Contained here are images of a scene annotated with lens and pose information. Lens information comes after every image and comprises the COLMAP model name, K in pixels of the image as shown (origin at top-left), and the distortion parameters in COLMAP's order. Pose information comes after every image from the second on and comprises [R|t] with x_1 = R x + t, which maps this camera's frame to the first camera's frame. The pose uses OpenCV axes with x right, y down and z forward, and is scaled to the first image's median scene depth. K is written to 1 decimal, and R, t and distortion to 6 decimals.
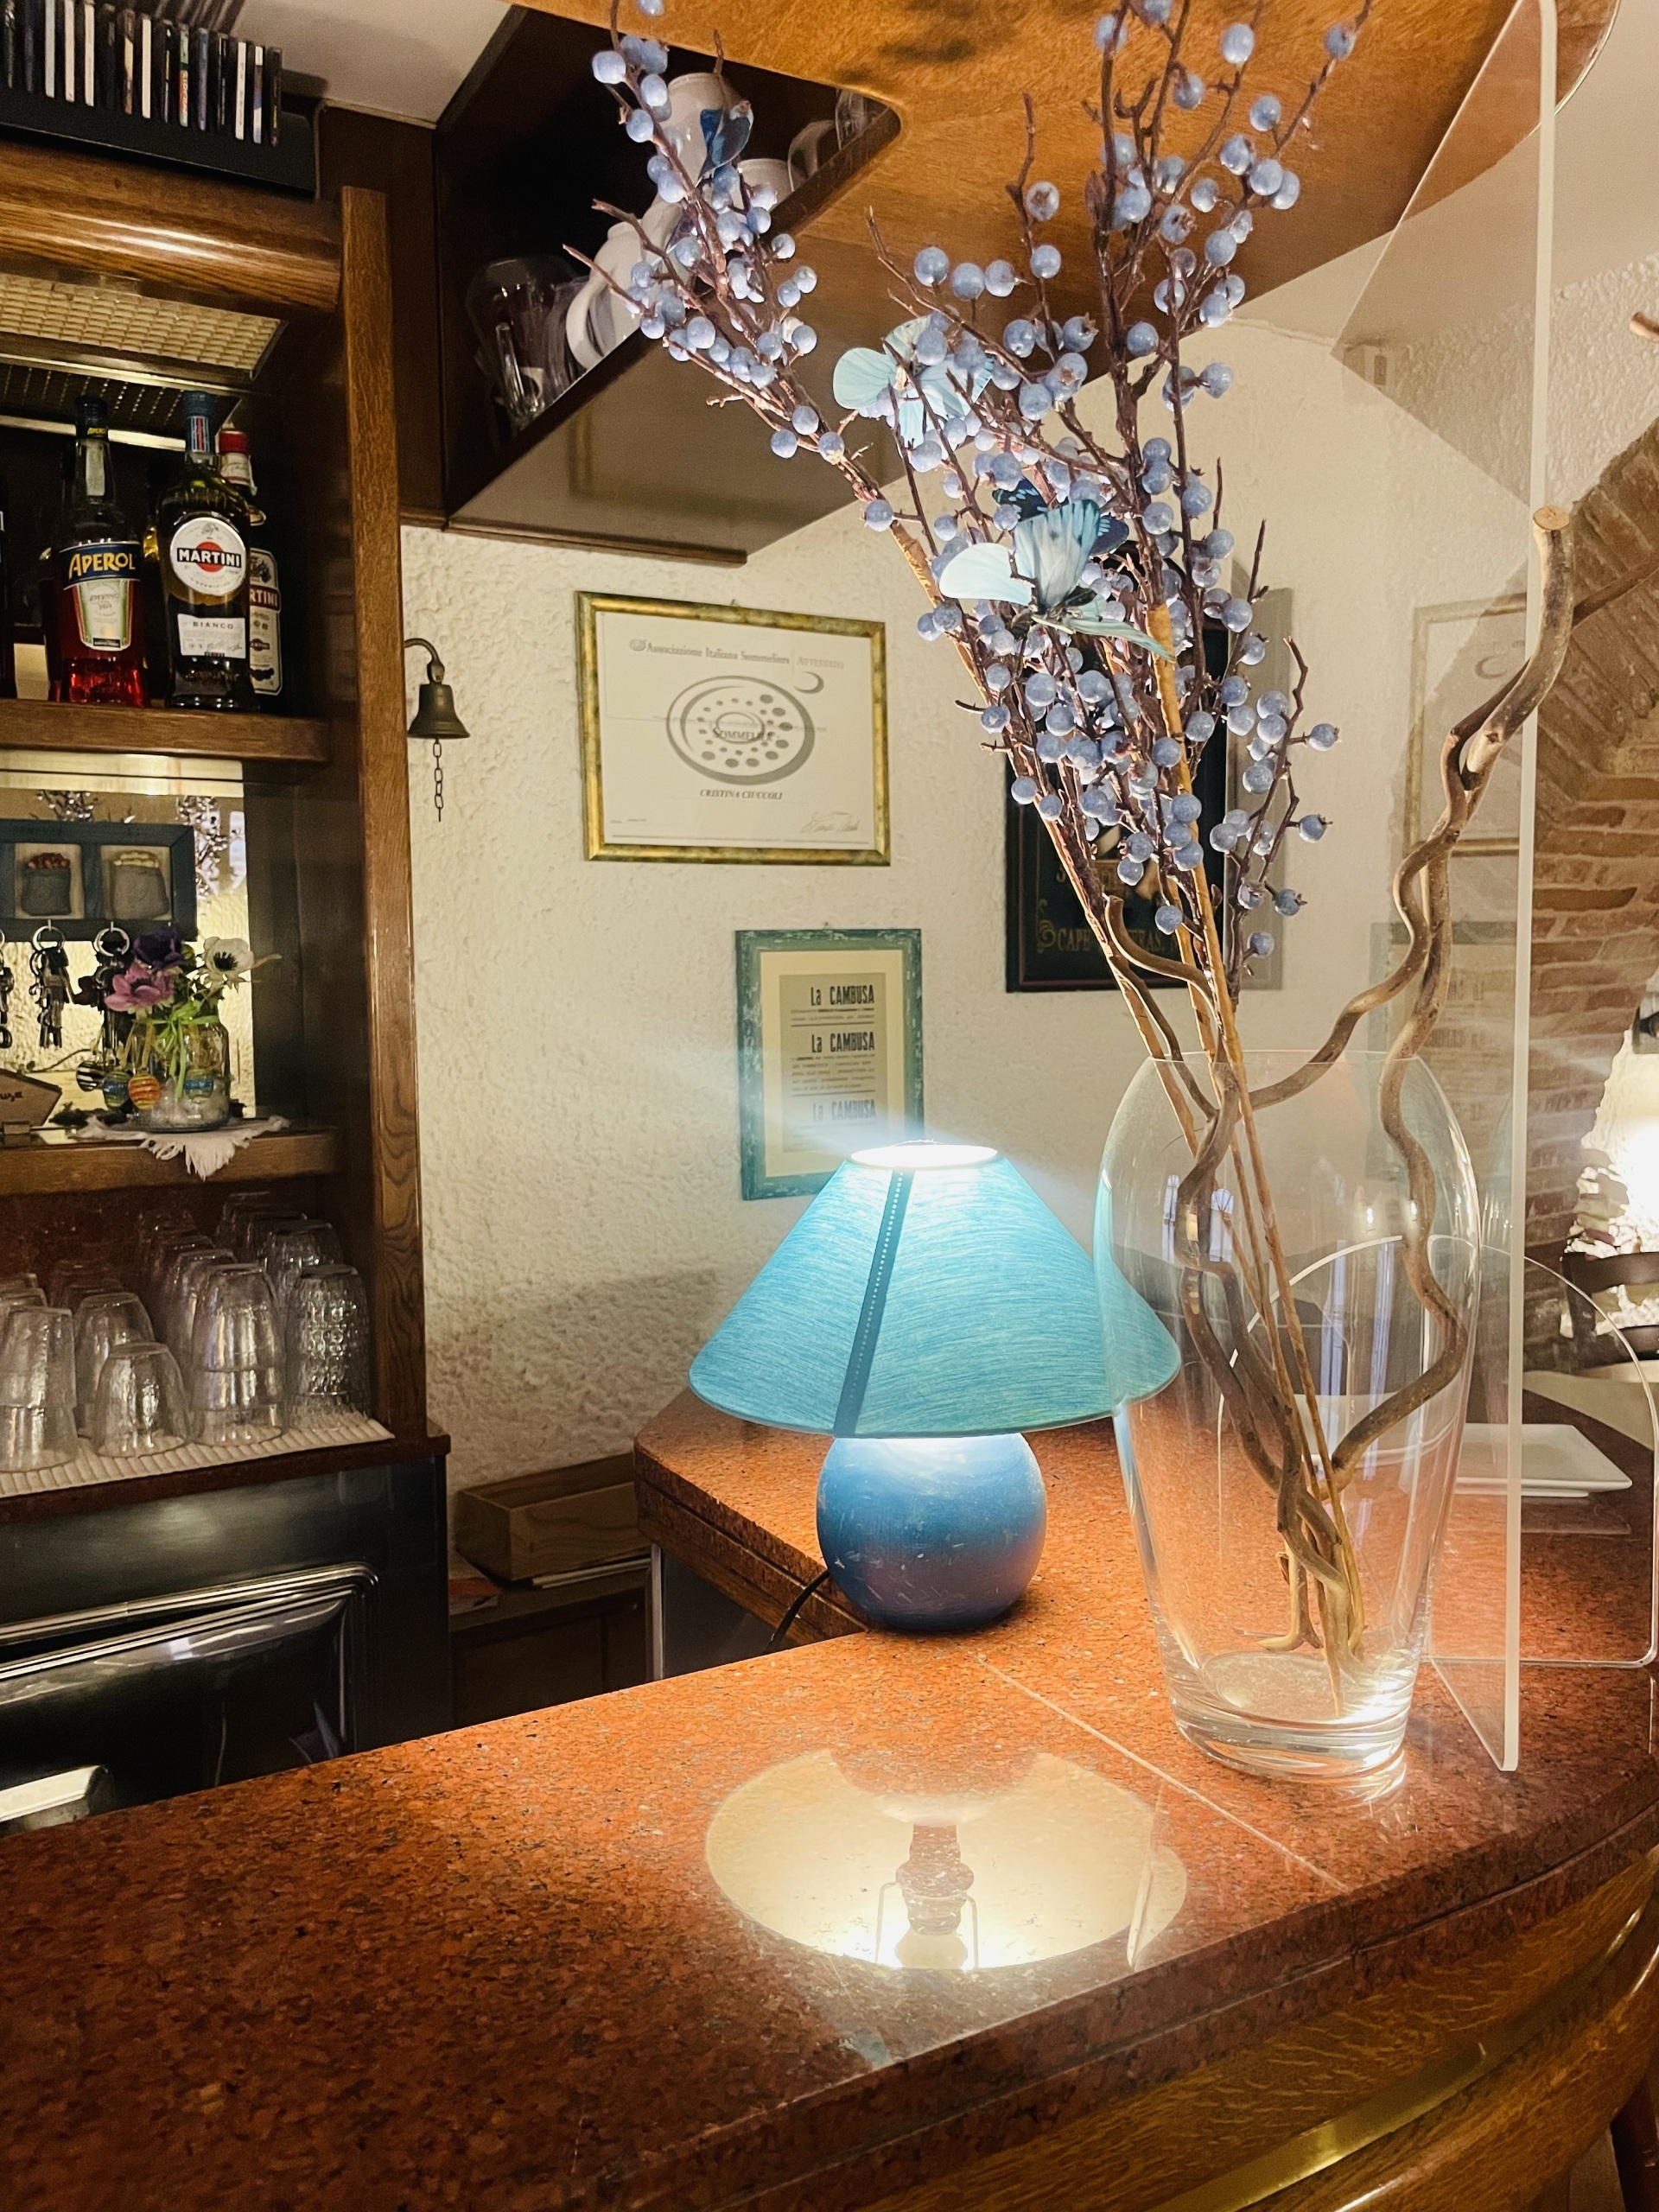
lens RADIAL K [[1689.7, 0, 832.0], [0, 1689.7, 1102.2], [0, 0, 1]] dist [0.076901, -0.111247]
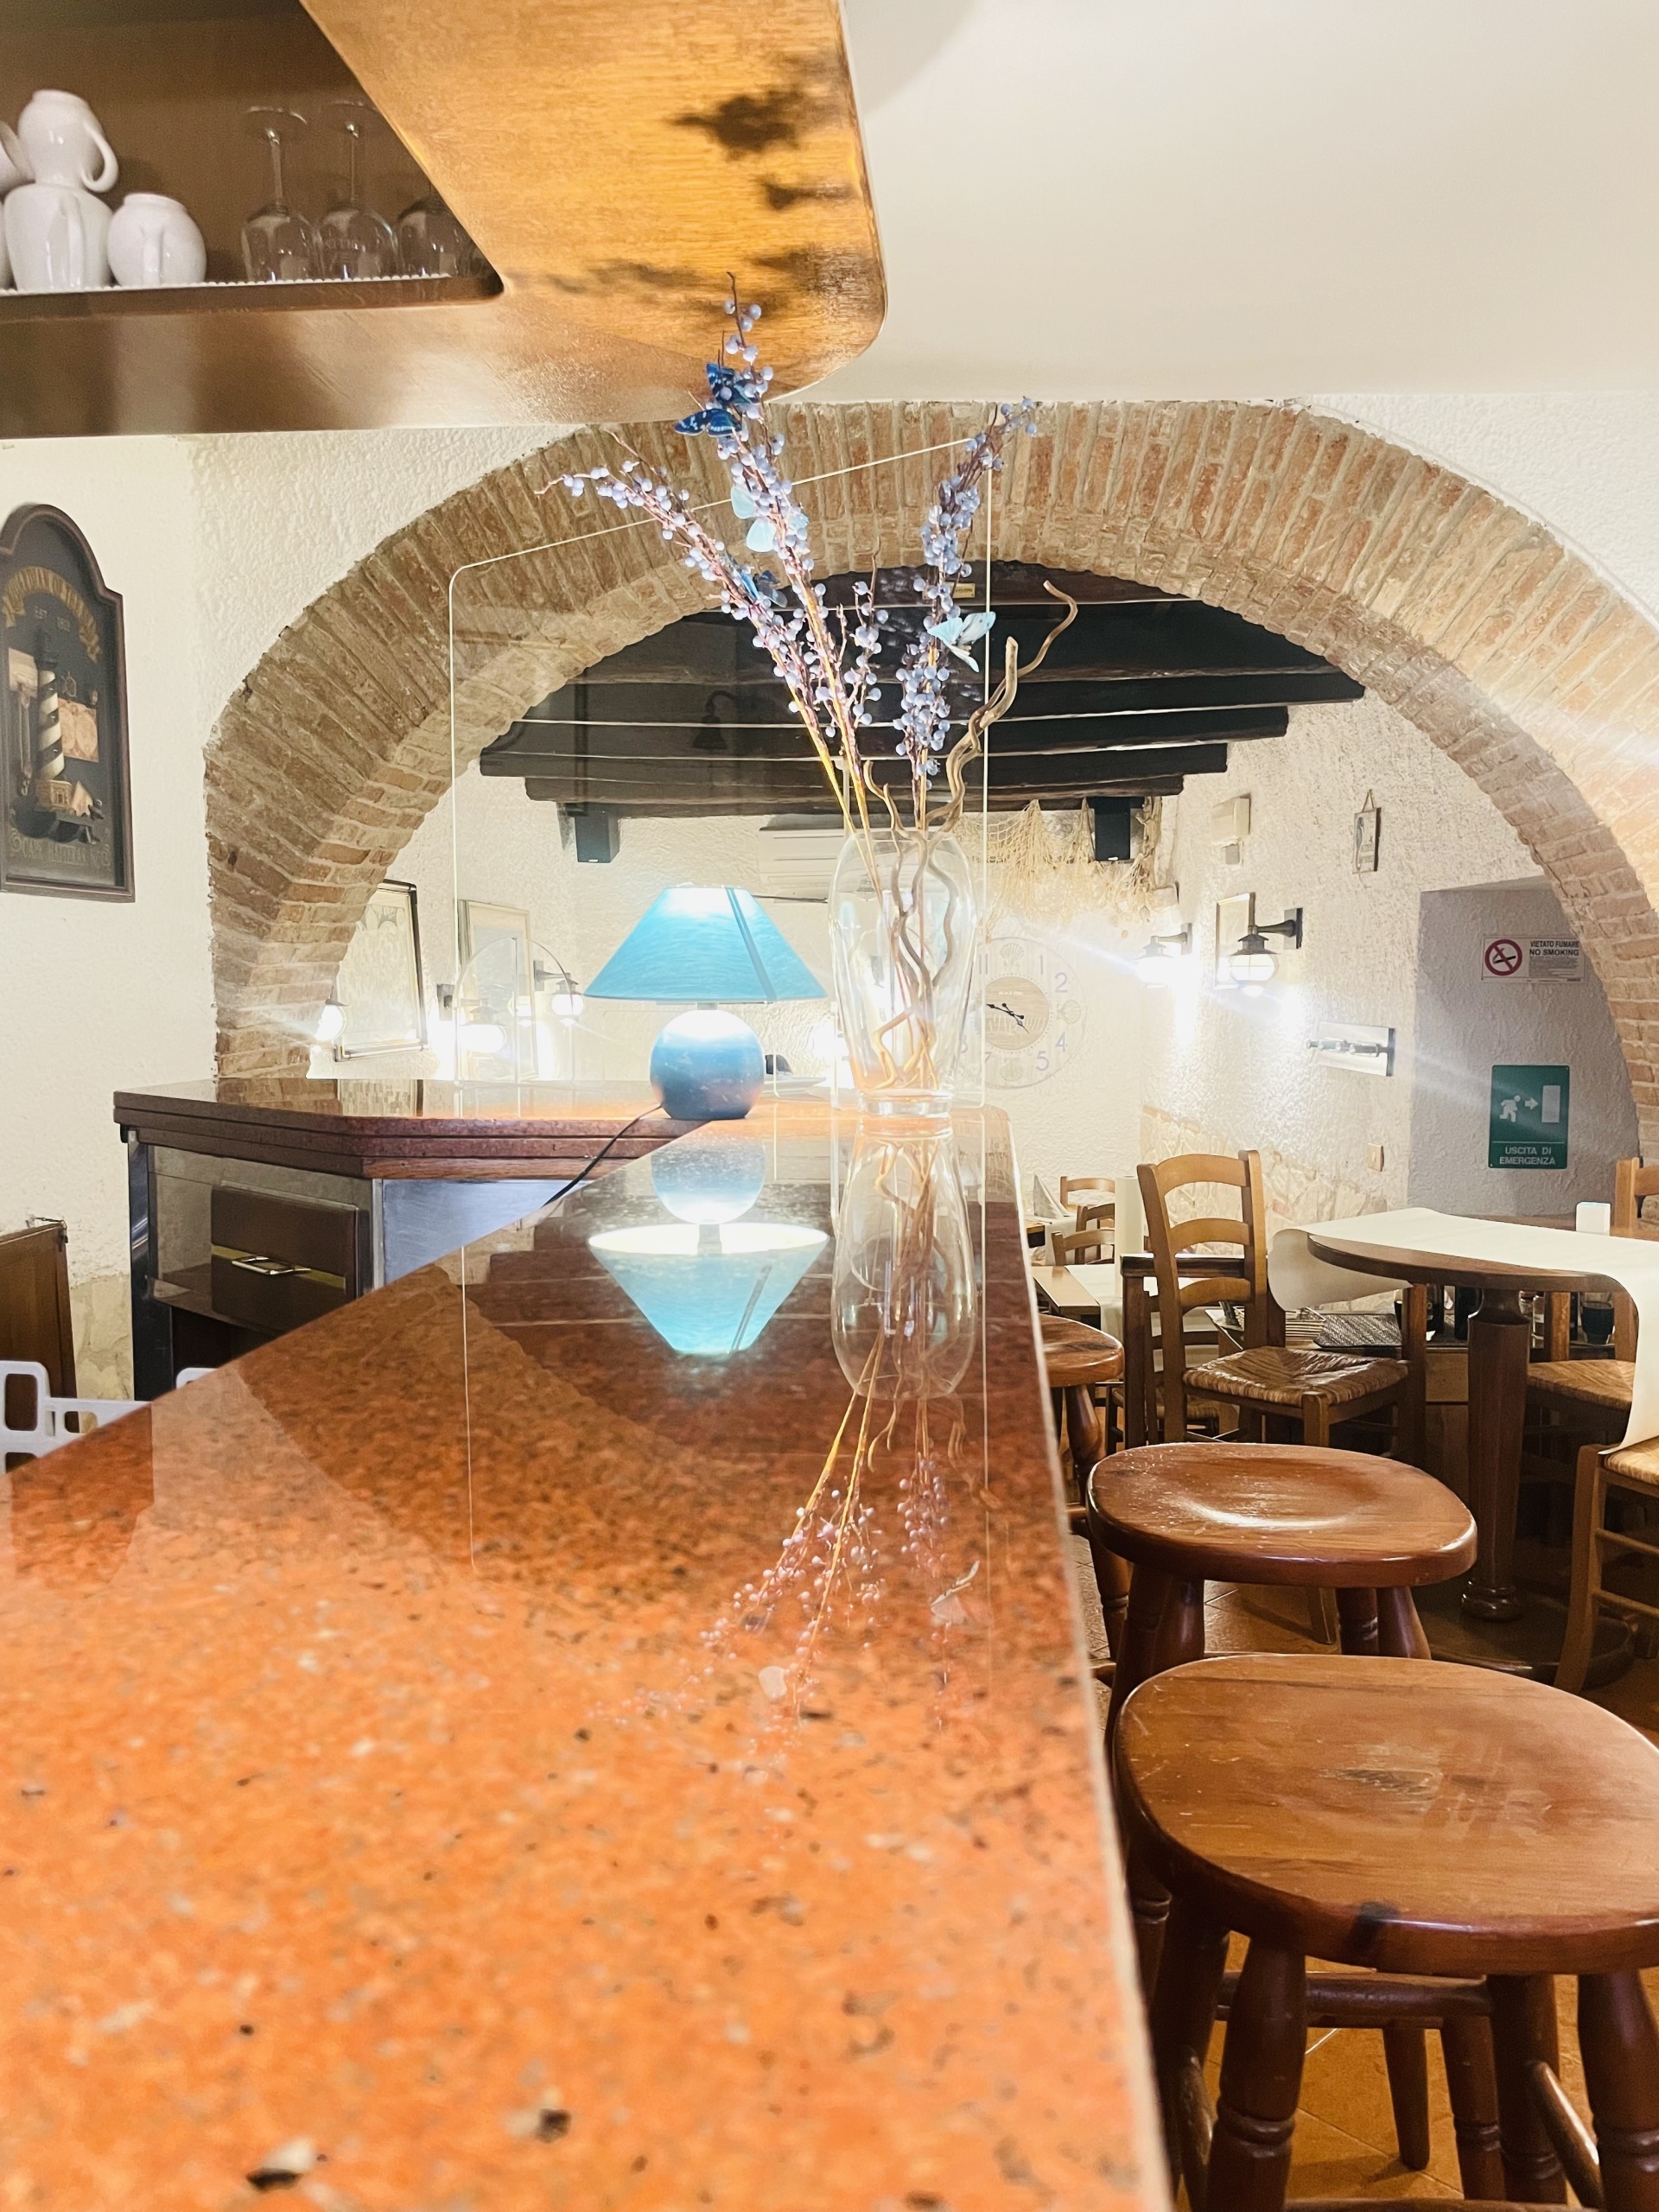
lens RADIAL K [[1689.7, 0, 834.6], [0, 1689.7, 1107.5], [0, 0, 1]] dist [0.076901, -0.111247]
pose [[0.563170, -0.045567, 0.825084, -0.493128], [0.056597, 0.998261, 0.016499, 0.085657], [-0.824401, 0.037406, 0.564769, -0.075966]]
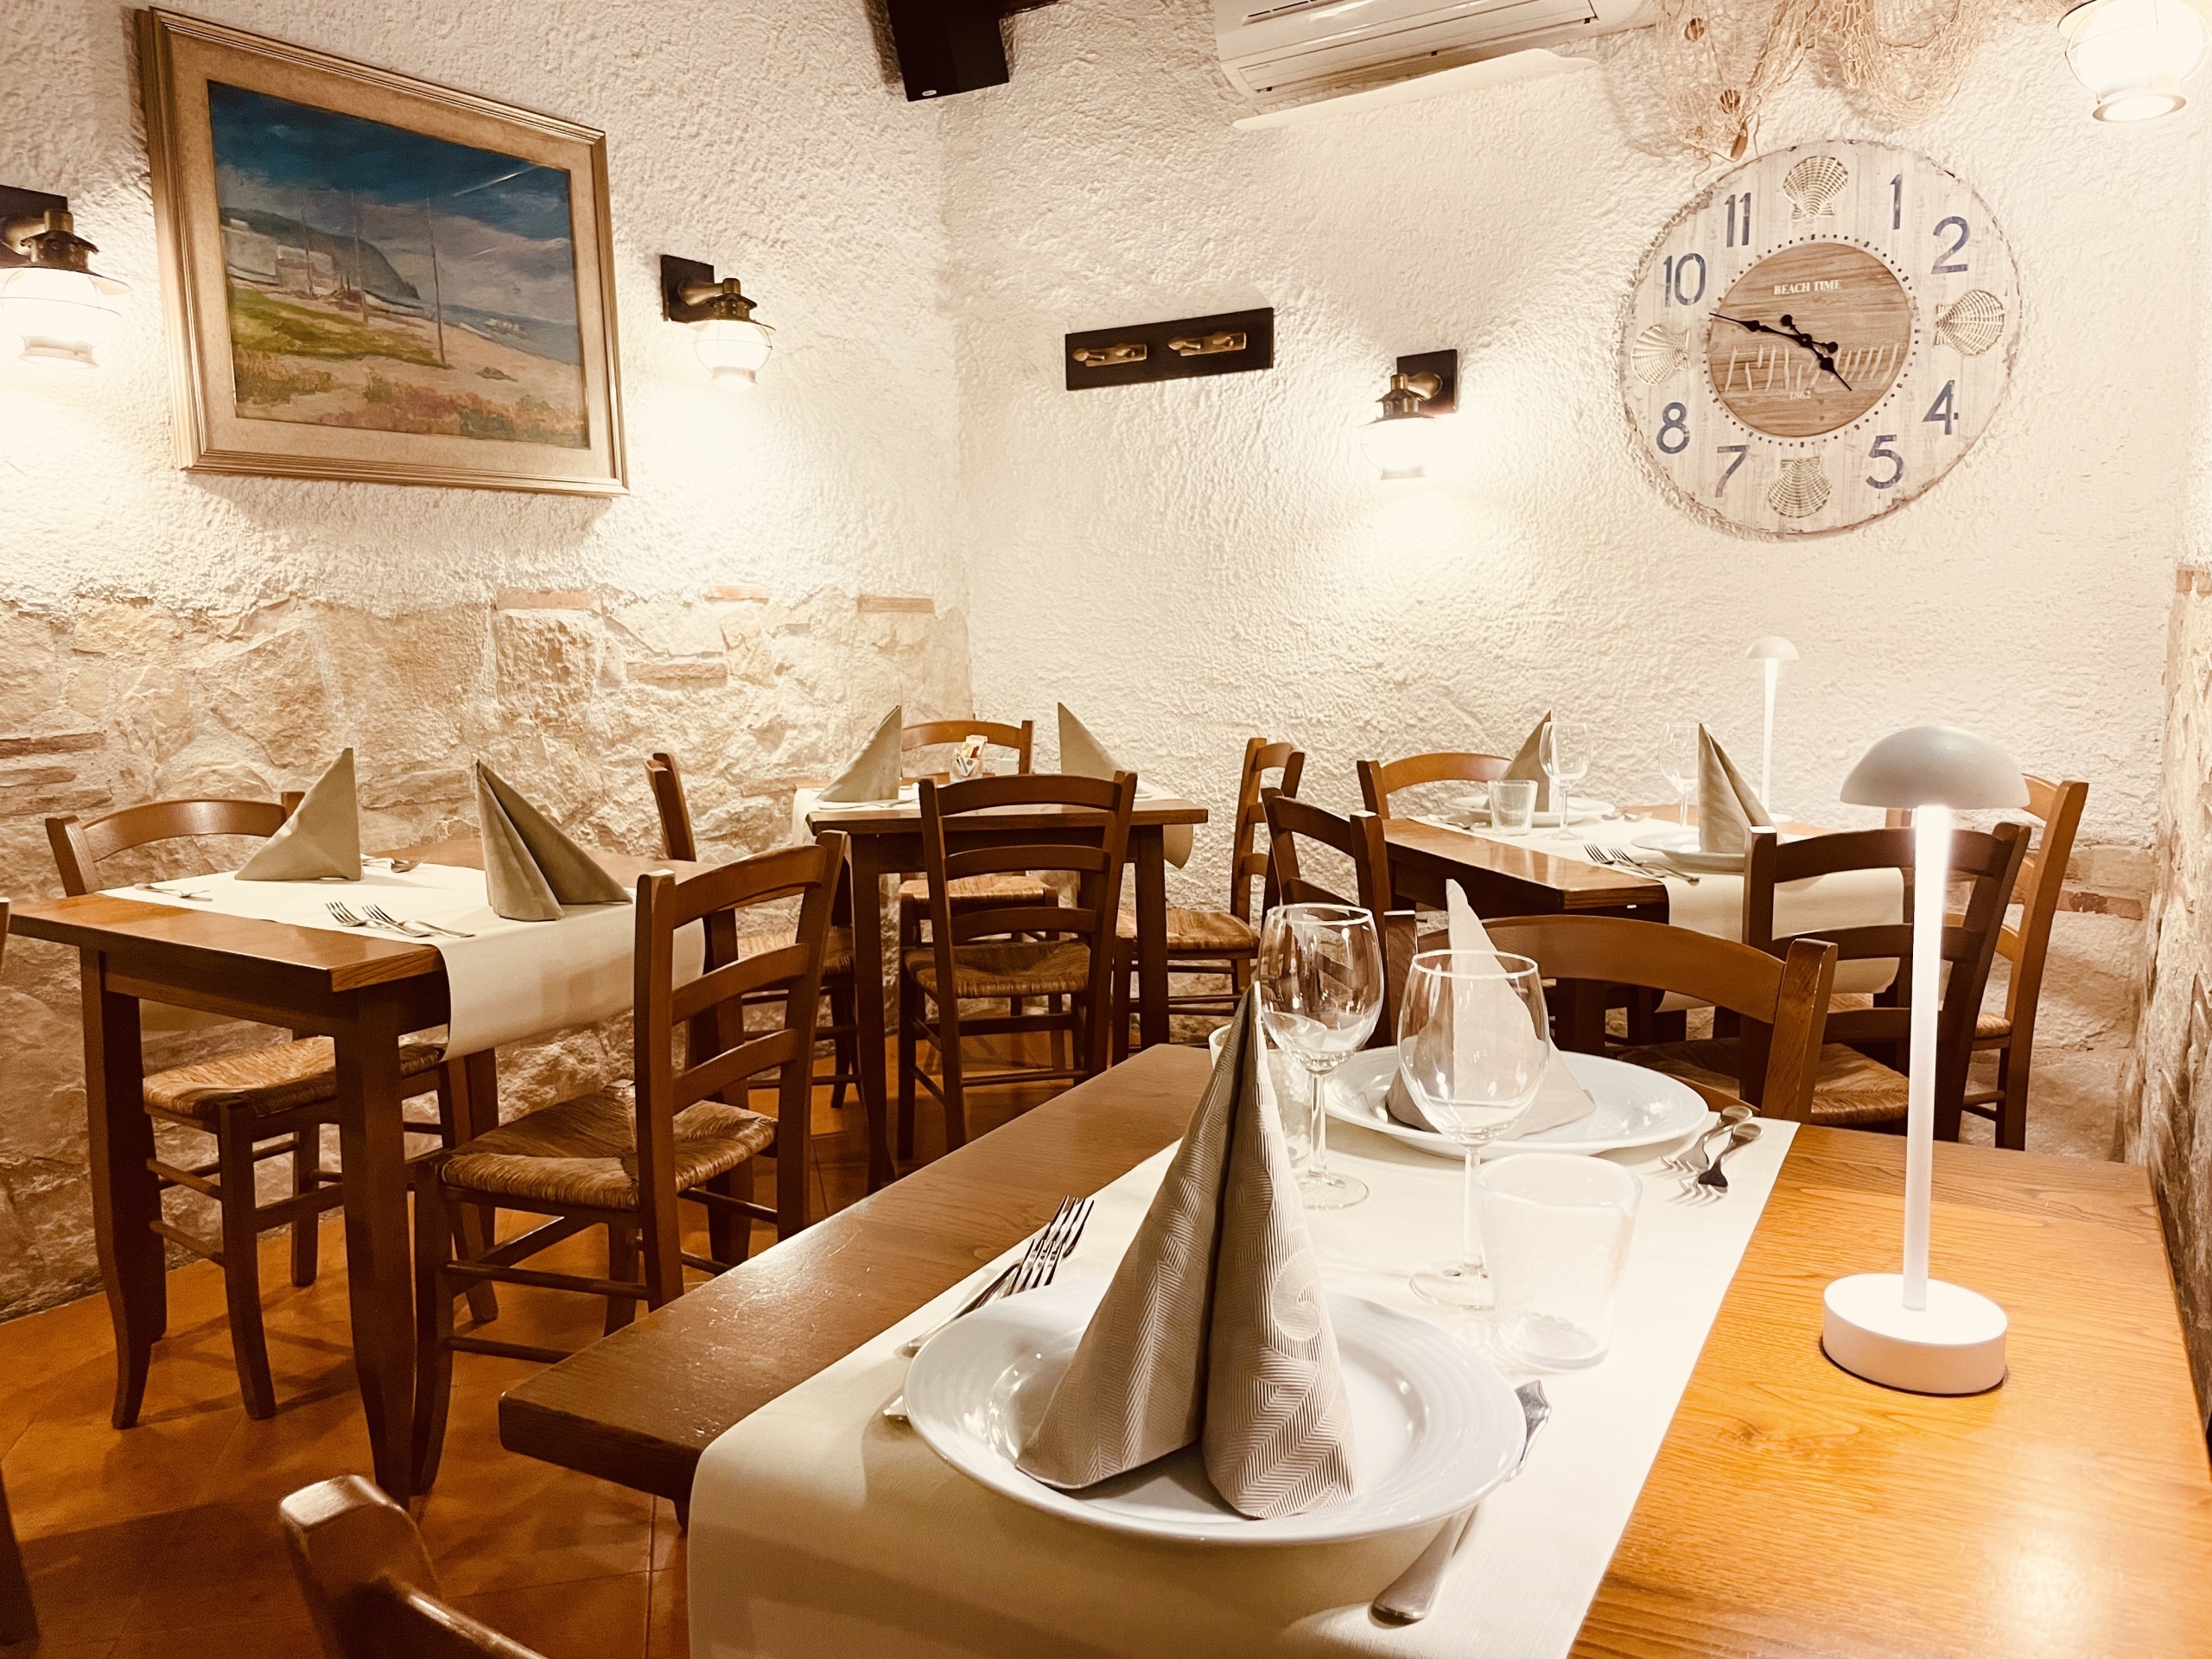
lens RADIAL K [[1689.7, 0, 1119.6], [0, 1689.7, 818.0], [0, 0, 1]] dist [0.076901, -0.111247]
pose [[0.896035, -0.043612, 0.441837, 1.391807], [0.023074, 0.998393, 0.051755, 0.260752], [-0.443384, -0.036179, 0.895601, 0.557132]]
